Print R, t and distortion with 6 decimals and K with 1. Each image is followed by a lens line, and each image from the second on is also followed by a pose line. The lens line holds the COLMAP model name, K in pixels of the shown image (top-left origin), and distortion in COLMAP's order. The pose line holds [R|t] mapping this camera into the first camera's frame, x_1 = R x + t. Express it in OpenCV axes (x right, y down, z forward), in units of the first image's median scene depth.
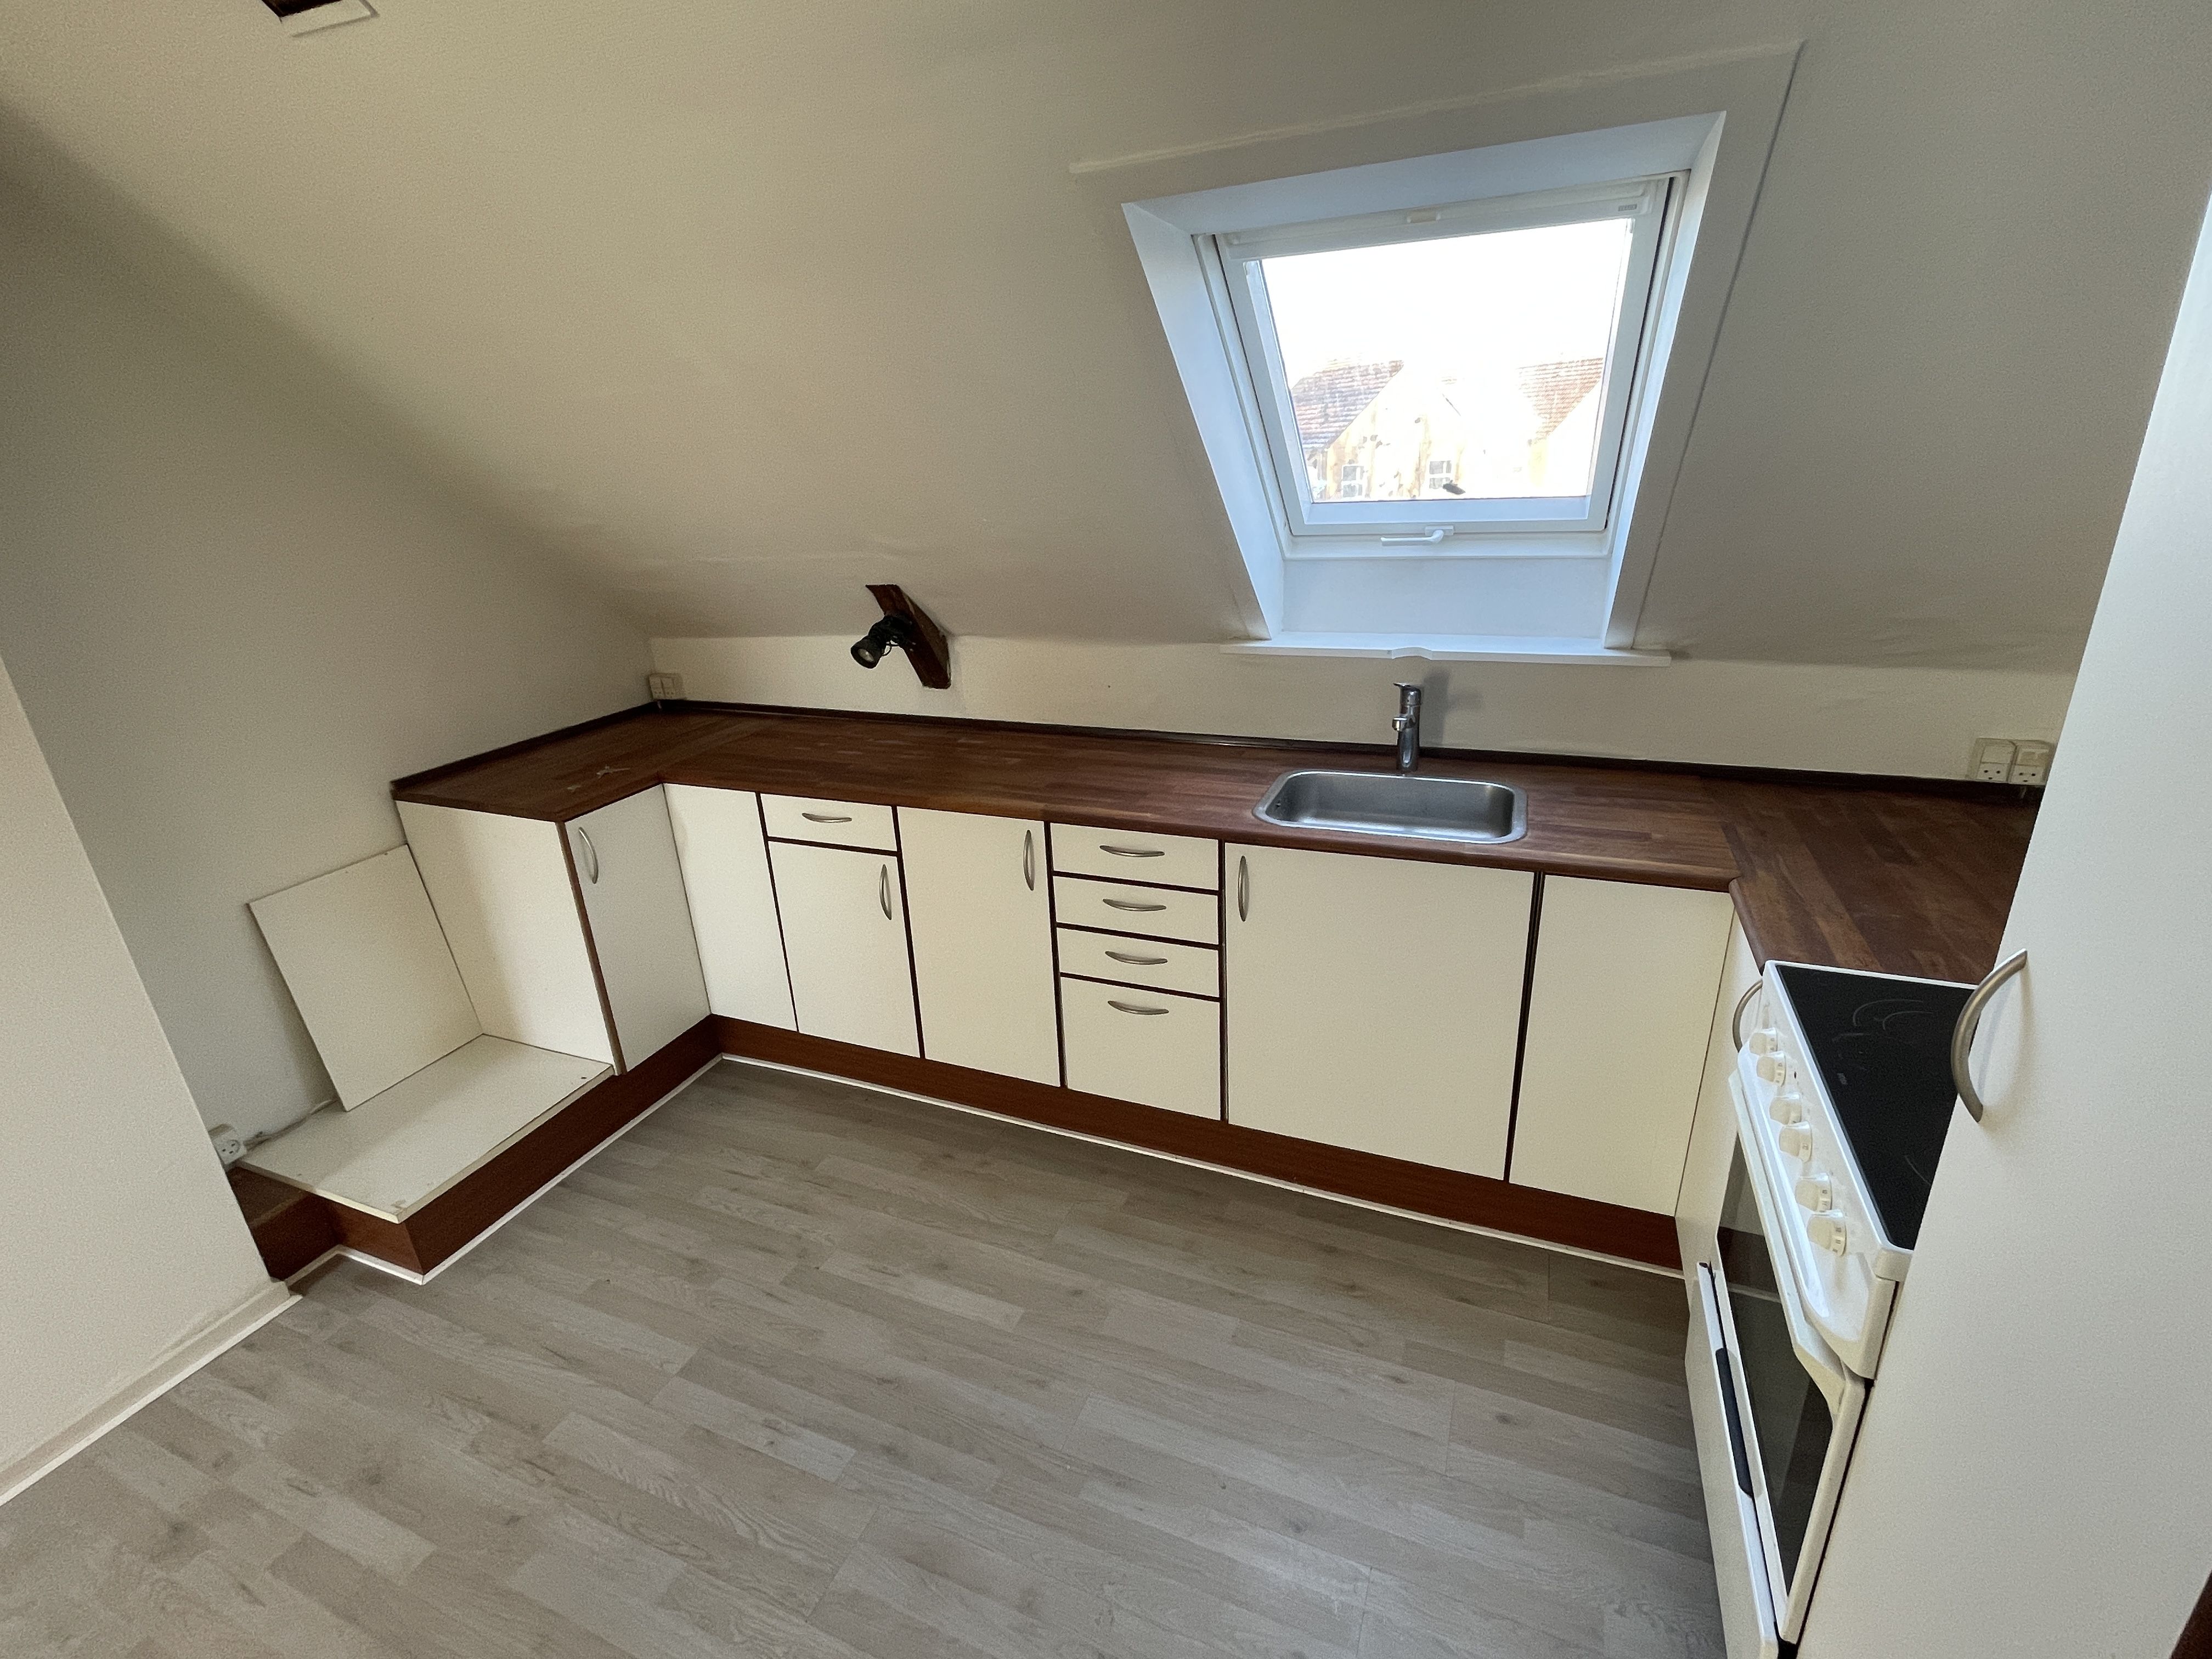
lens RADIAL K [[1005.8, 0, 1104.8], [0, 1005.8, 812.3], [0, 0, 1]] dist [-0.003860, 0.000485]
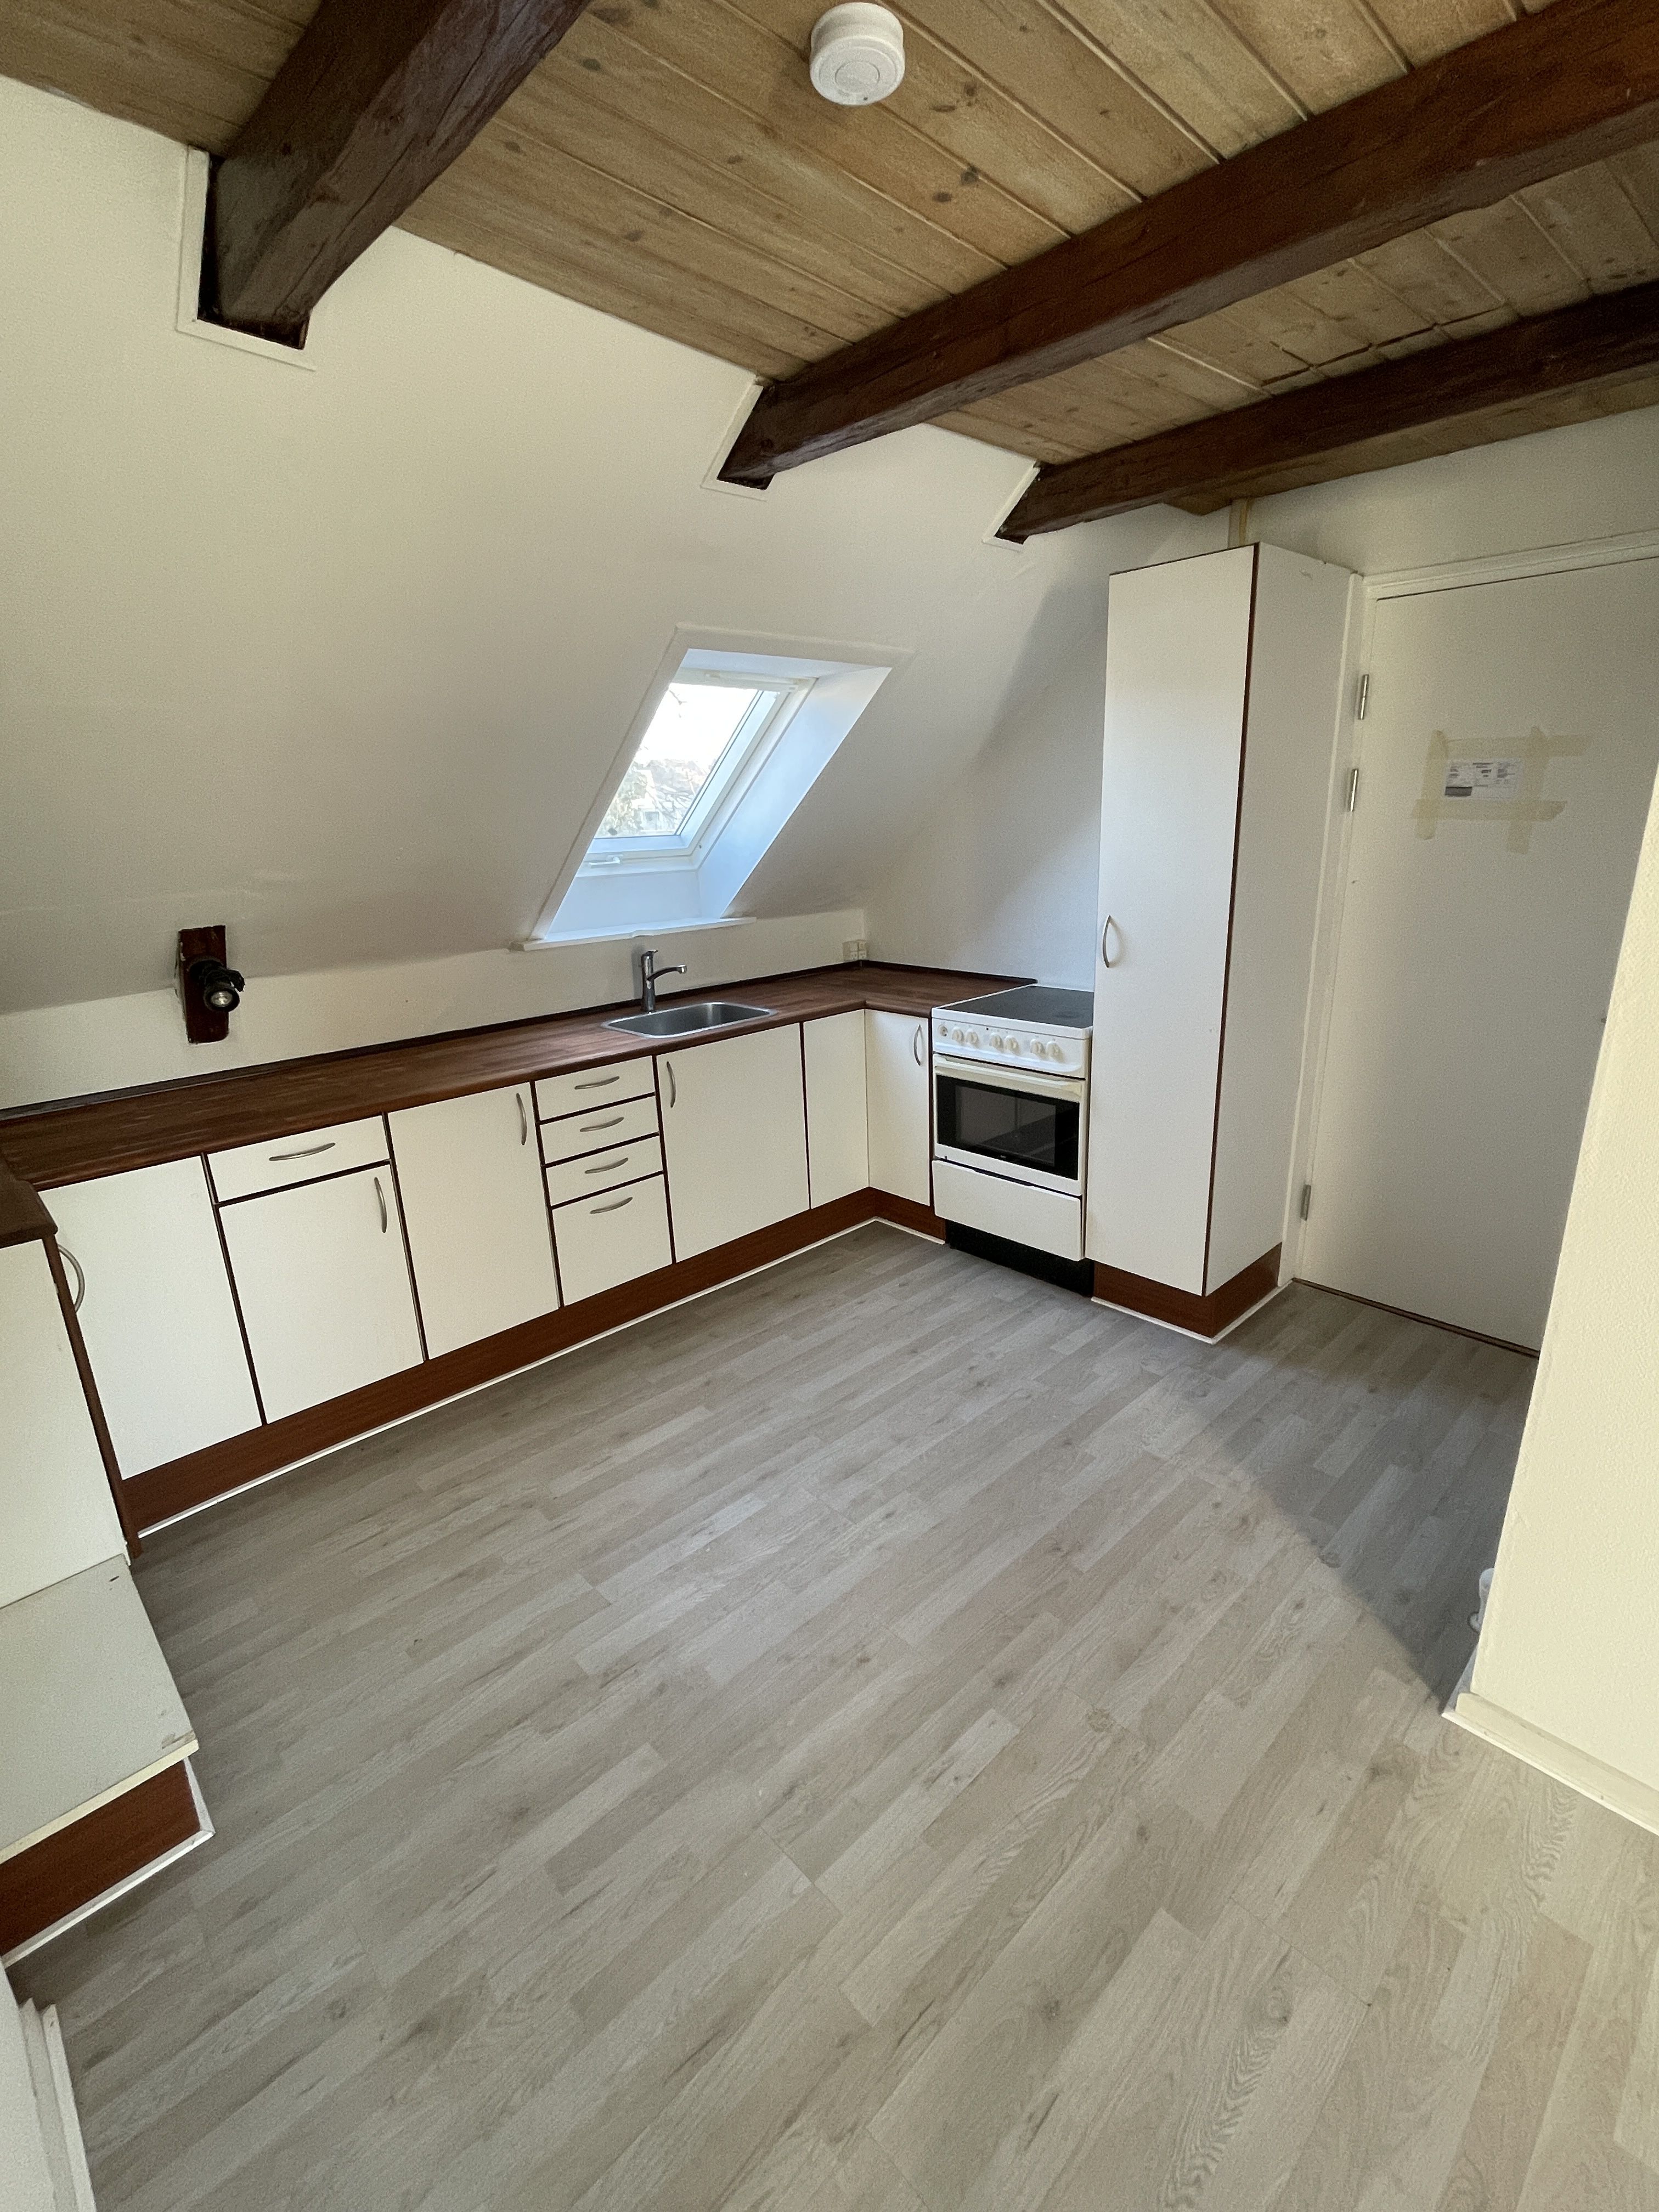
lens RADIAL K [[1005.8, 0, 829.5], [0, 1005.8, 1106.0], [0, 0, 1]] dist [-0.003860, 0.000485]
pose [[0.393237, -0.225105, 0.891455, -1.030397], [0.320873, 0.942206, 0.096378, 0.036228], [-0.861629, 0.248144, 0.442741, 0.139000]]
